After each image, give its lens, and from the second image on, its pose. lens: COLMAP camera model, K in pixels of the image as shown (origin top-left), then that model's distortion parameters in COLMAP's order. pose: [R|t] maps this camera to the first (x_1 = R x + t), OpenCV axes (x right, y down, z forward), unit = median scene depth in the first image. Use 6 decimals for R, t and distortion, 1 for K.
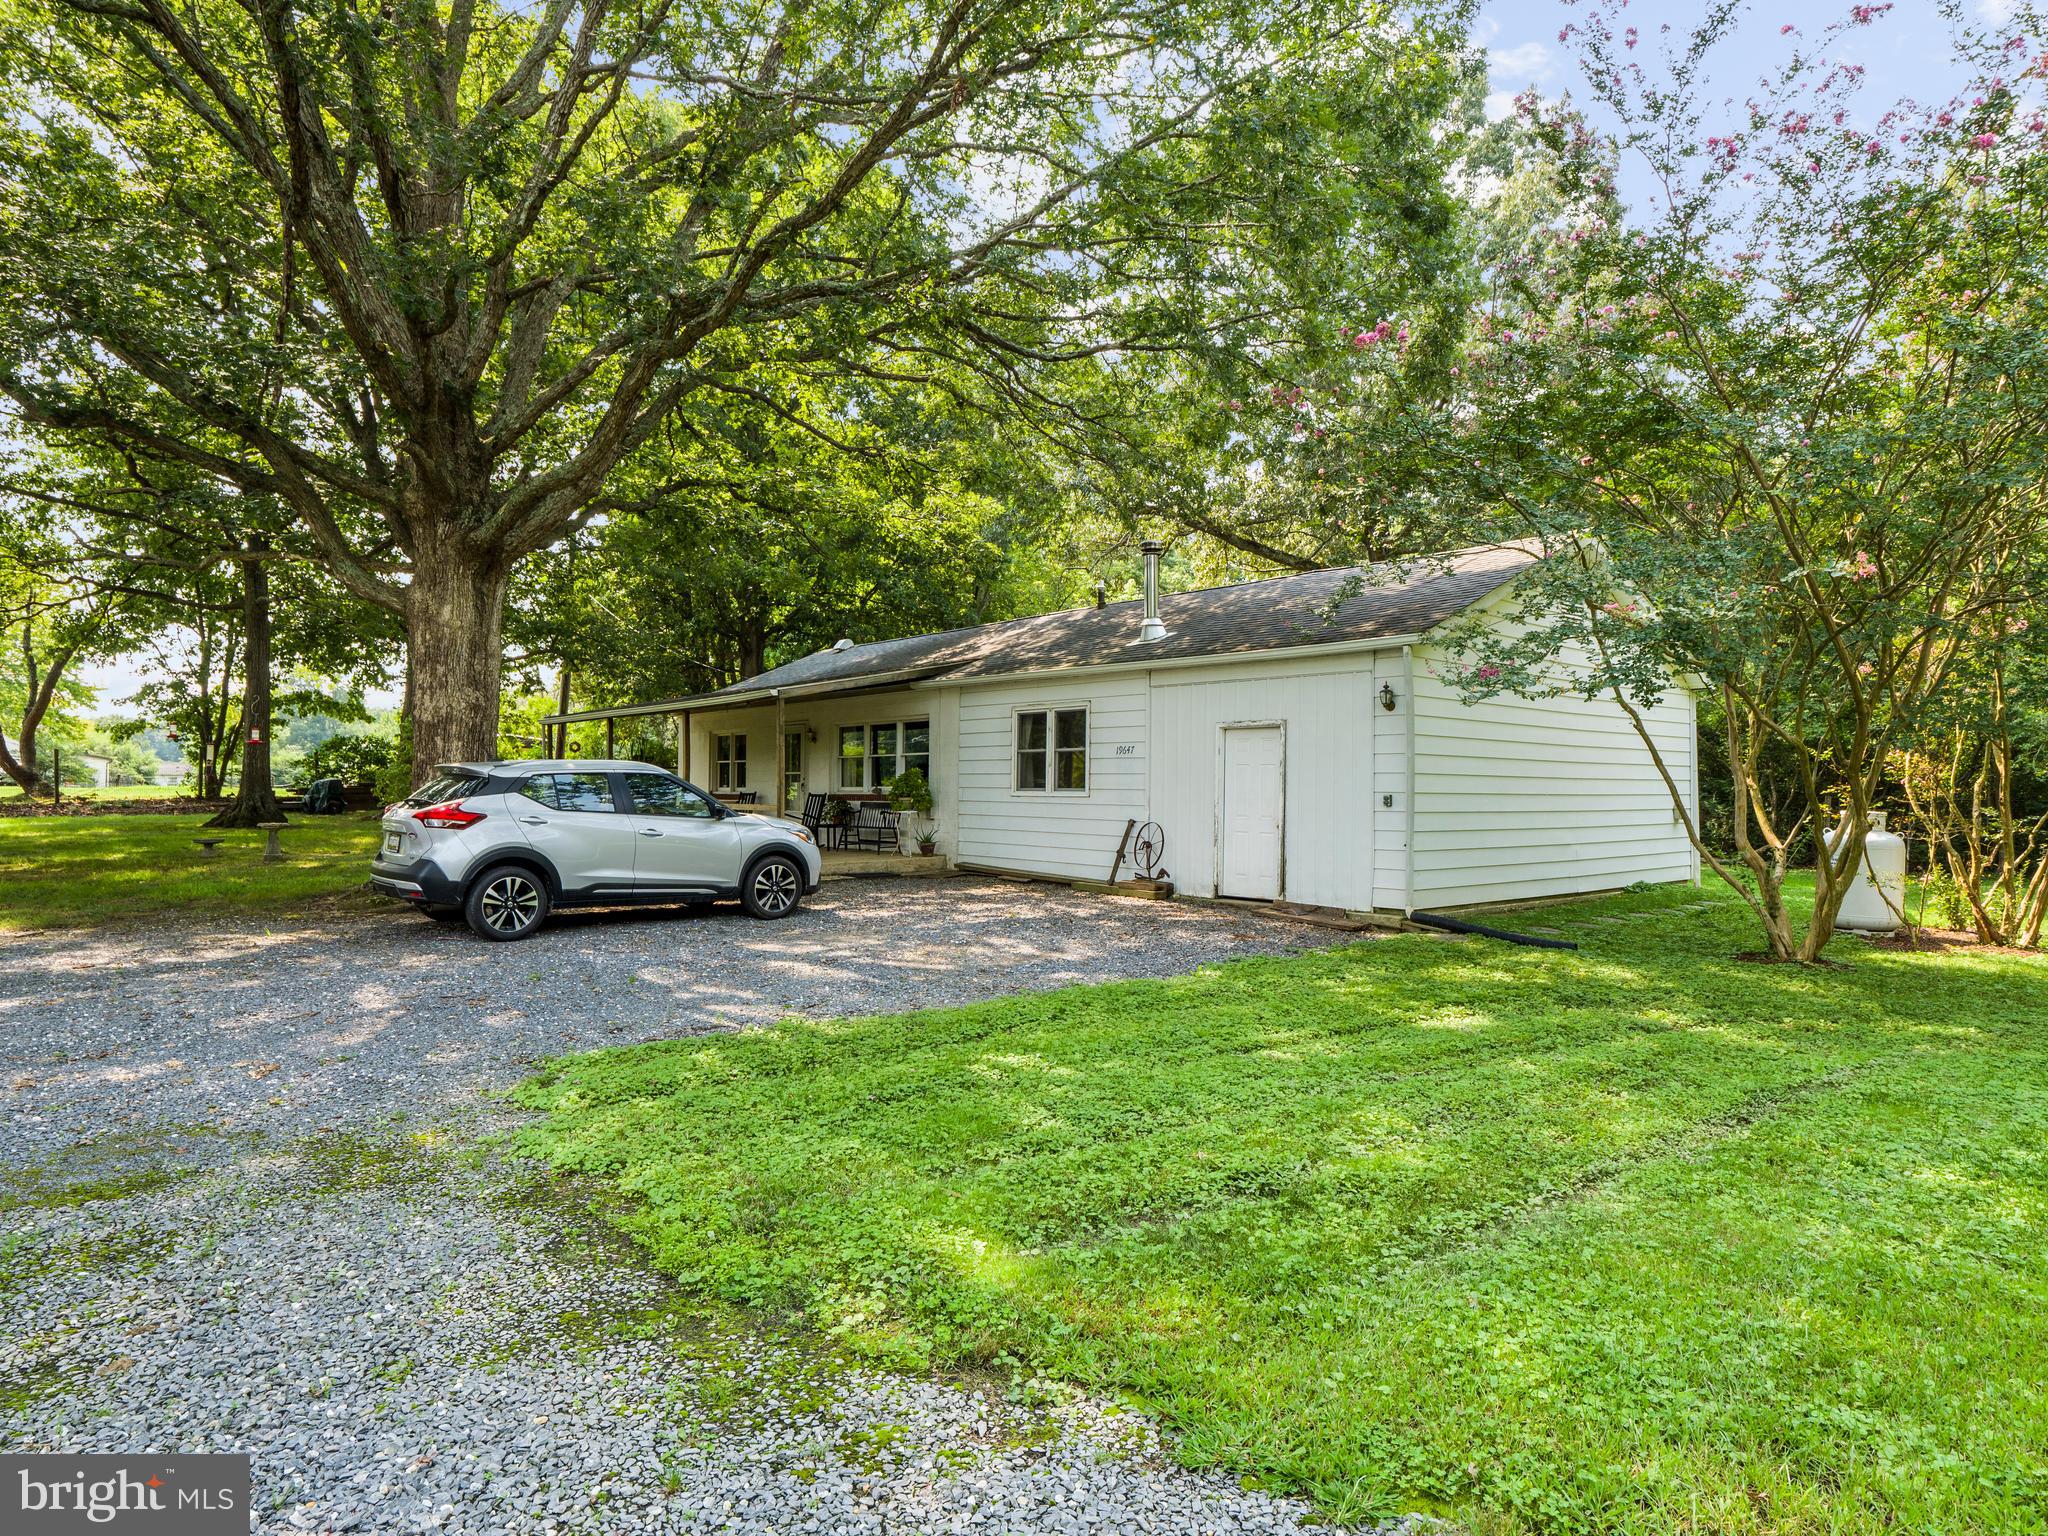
lens RADIAL K [[1223.1, 0, 1024.0], [0, 1223.1, 768.0], [0, 0, 1]] dist [0.000386, 0.000767]
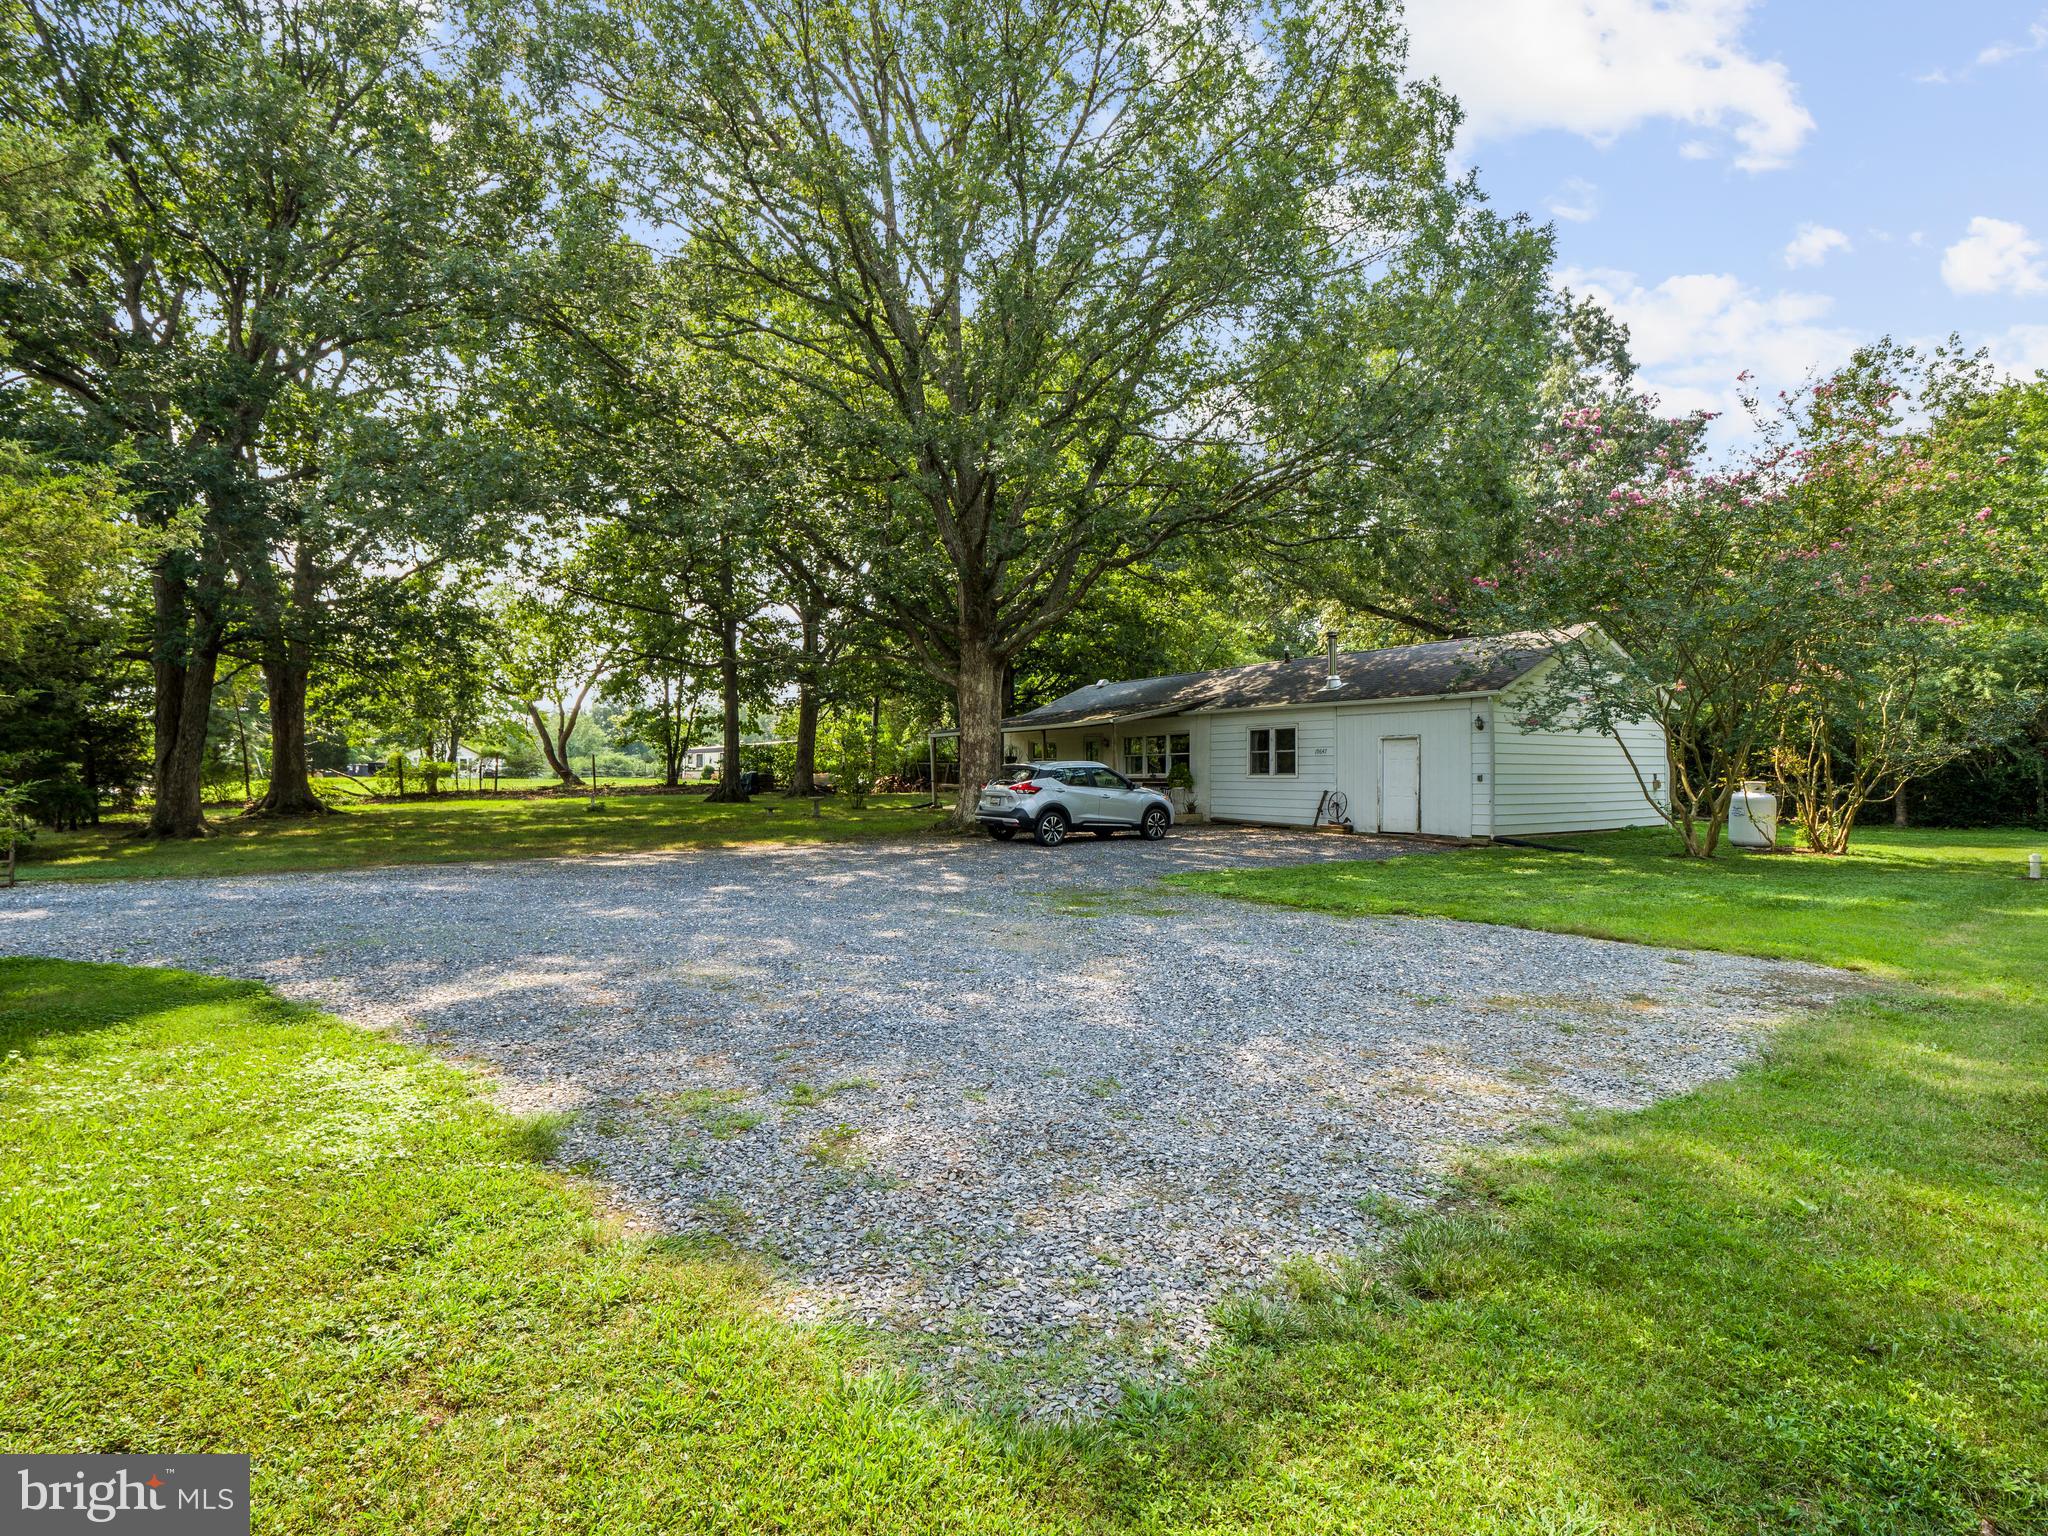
lens RADIAL K [[998.1, 0, 1024.0], [0, 998.1, 768.0], [0, 0, 1]] dist [-0.000012, -0.000373]
pose [[0.992982, -0.009762, -0.117866, -0.200228], [0.010874, 0.999902, 0.008800, -0.009111], [0.117769, -0.010020, 0.992991, -0.558111]]
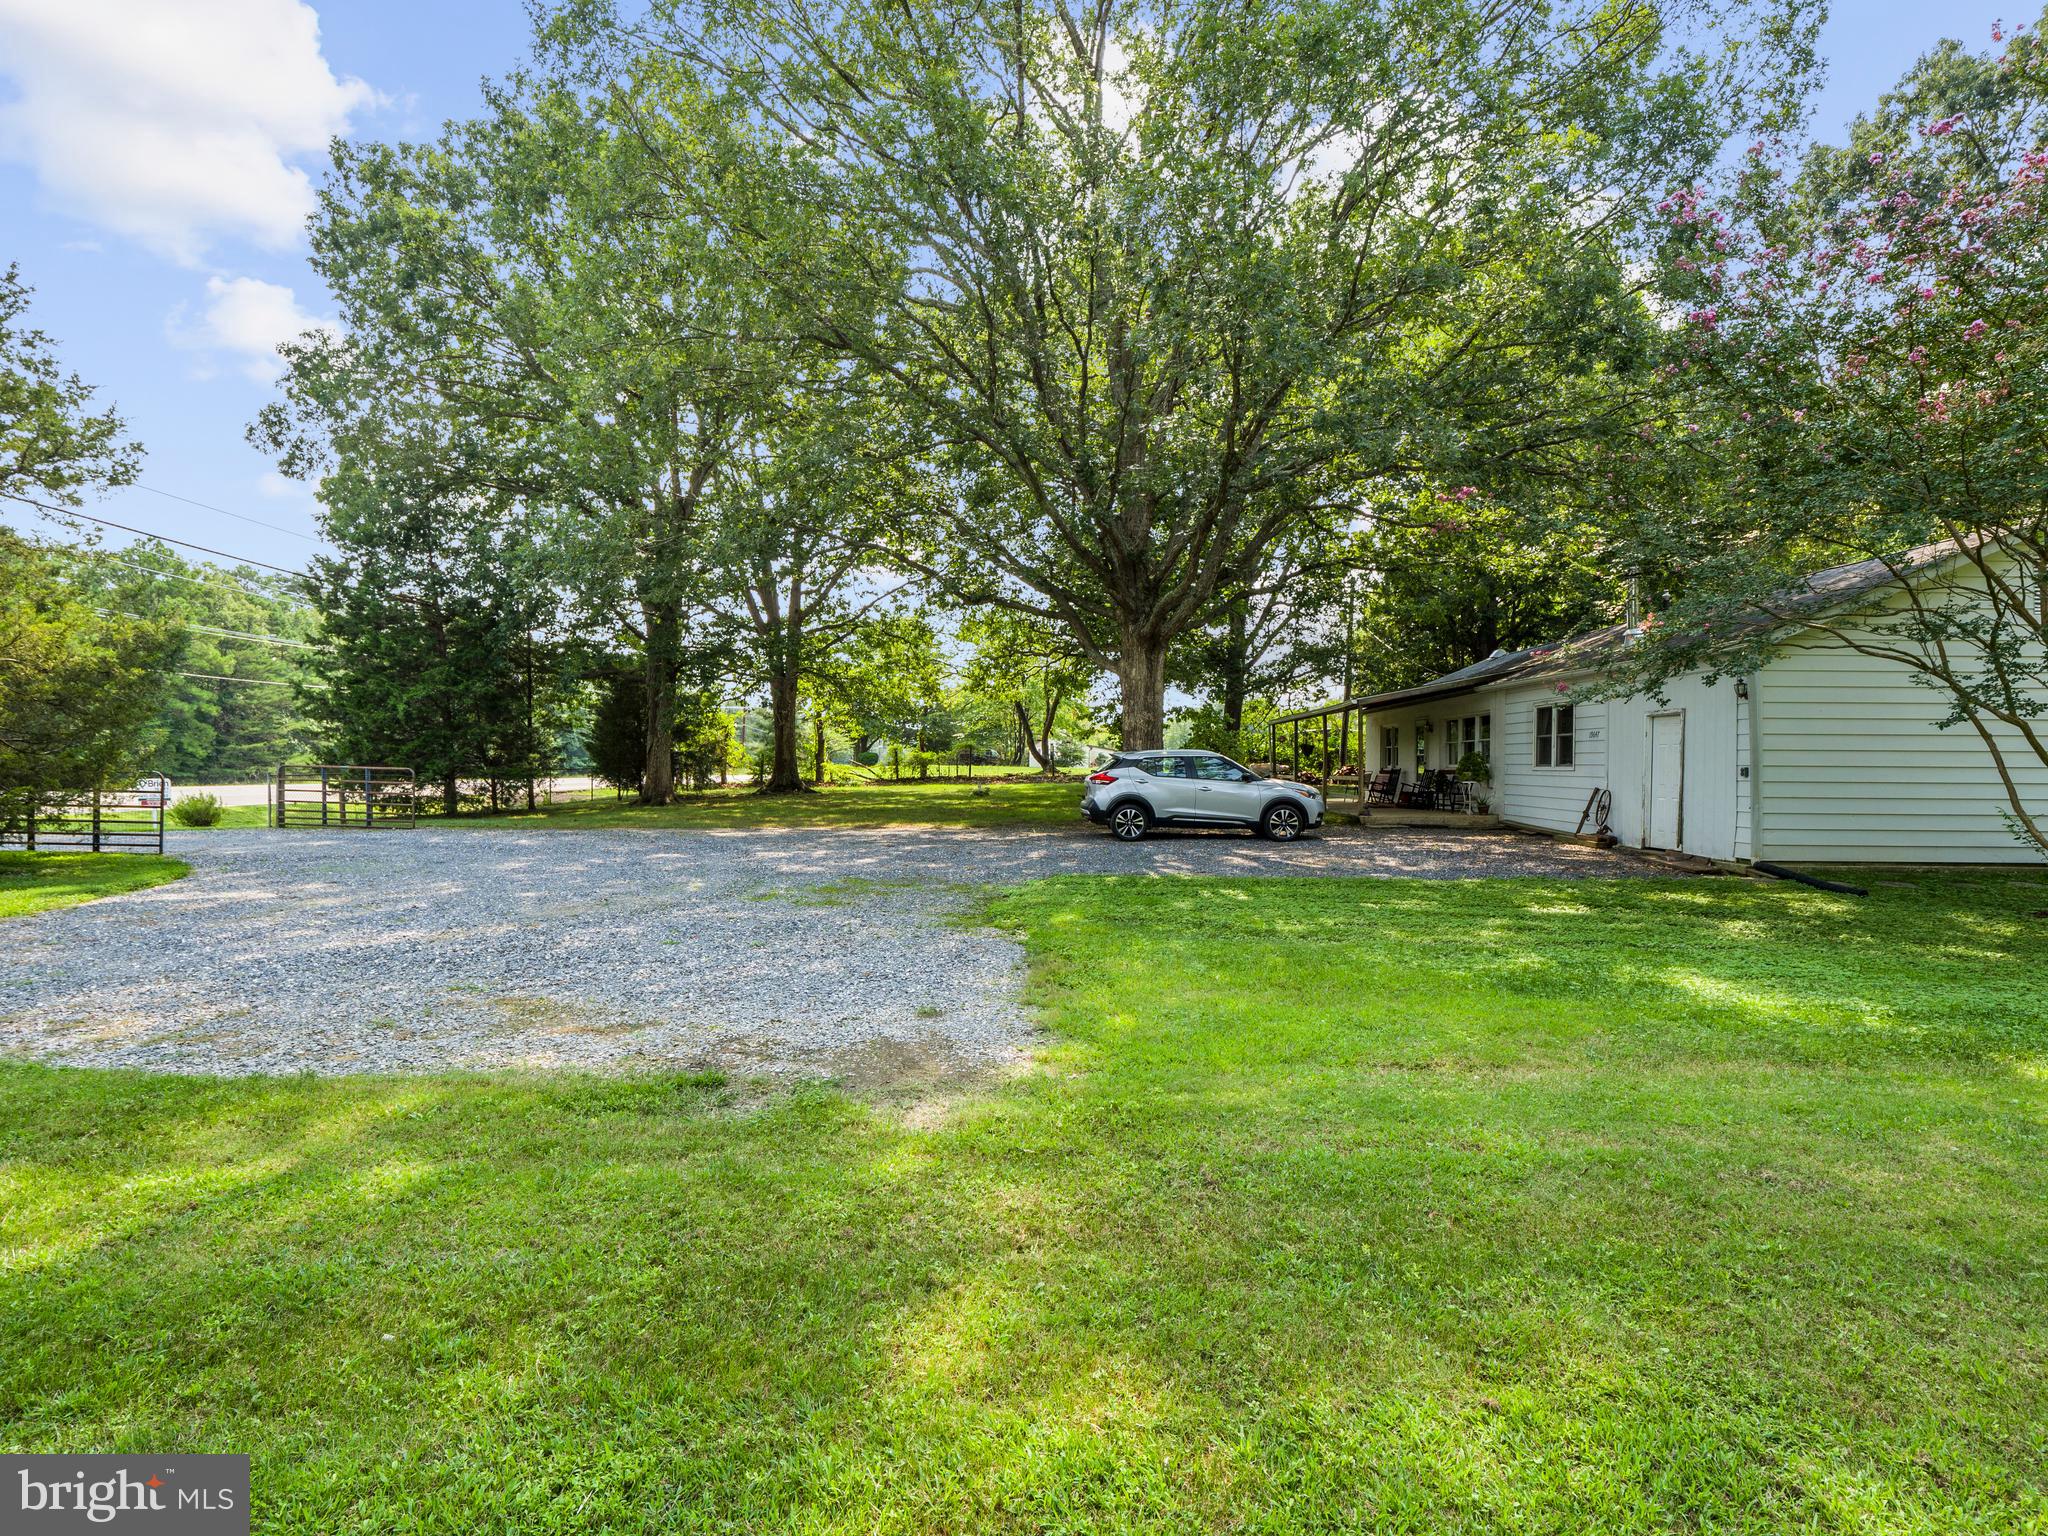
lens RADIAL K [[998.1, 0, 1024.0], [0, 998.1, 768.0], [0, 0, 1]] dist [-0.000012, -0.000373]
pose [[0.728011, -0.002182, -0.685562, 0.425469], [0.013216, 0.999854, 0.010853, 0.001713], [0.685438, -0.016962, 0.727933, -0.218477]]
